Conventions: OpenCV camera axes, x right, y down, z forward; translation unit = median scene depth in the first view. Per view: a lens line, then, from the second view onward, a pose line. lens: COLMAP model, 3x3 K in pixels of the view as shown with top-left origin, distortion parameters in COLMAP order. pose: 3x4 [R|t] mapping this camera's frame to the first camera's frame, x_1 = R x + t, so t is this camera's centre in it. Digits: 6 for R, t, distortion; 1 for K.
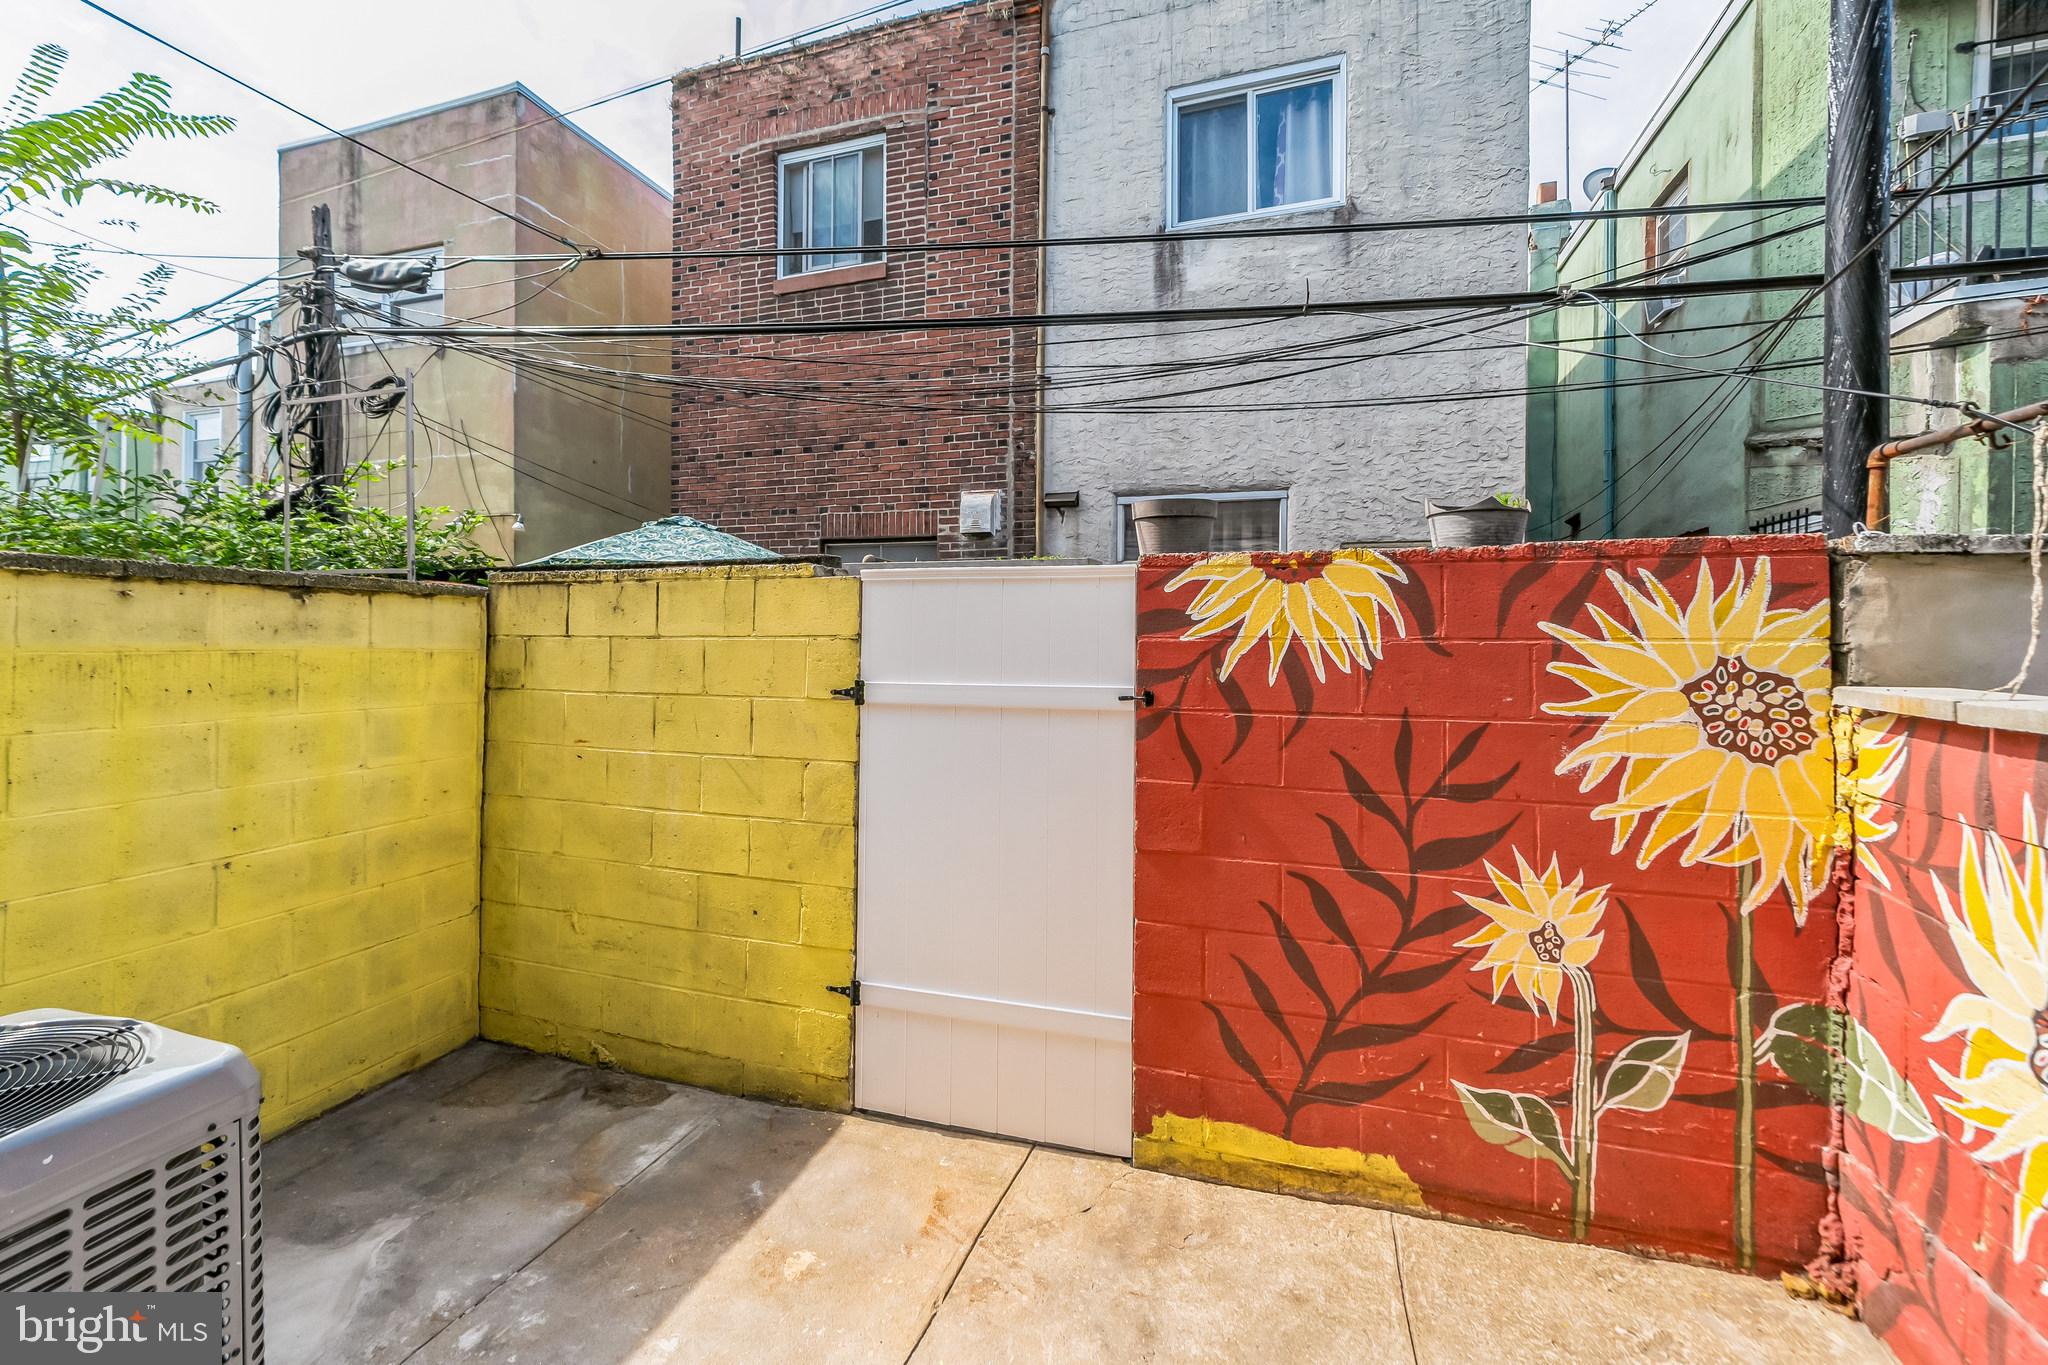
lens RADIAL K [[819.8, 0, 1006.6], [0, 819.8, 642.5], [0, 0, 1]] dist [0.002024, -0.001336]
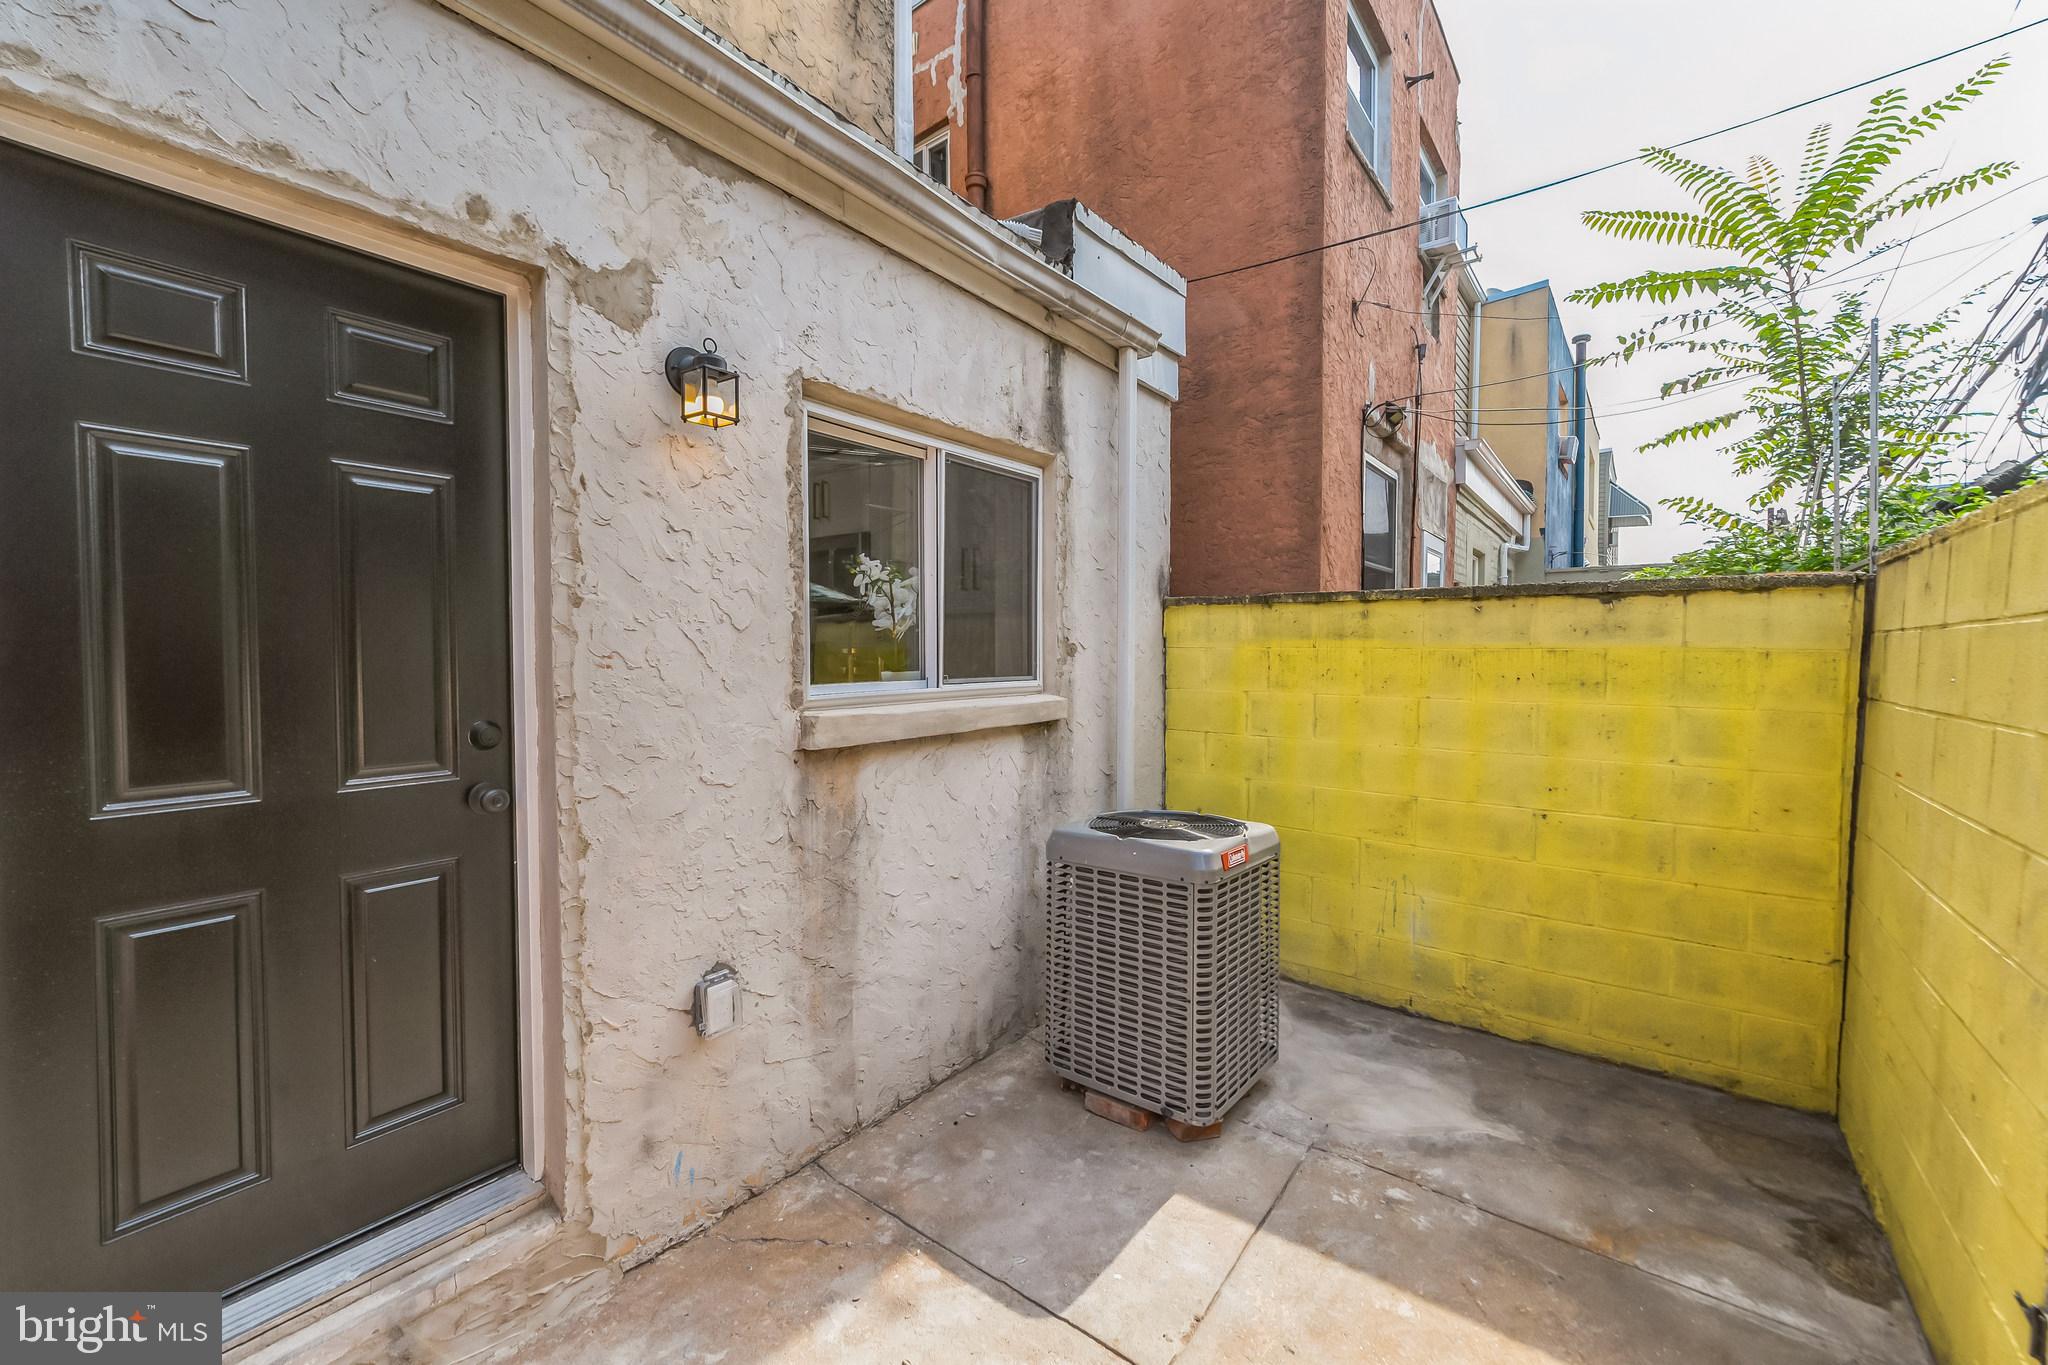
lens RADIAL K [[819.8, 0, 1035.5], [0, 819.8, 679.5], [0, 0, 1]] dist [0.002024, -0.001336]
pose [[-0.308212, 0.022993, -0.951040, 0.471684], [-0.008622, 0.999599, 0.026961, 0.028457], [0.951279, 0.016510, -0.307890, 0.589020]]
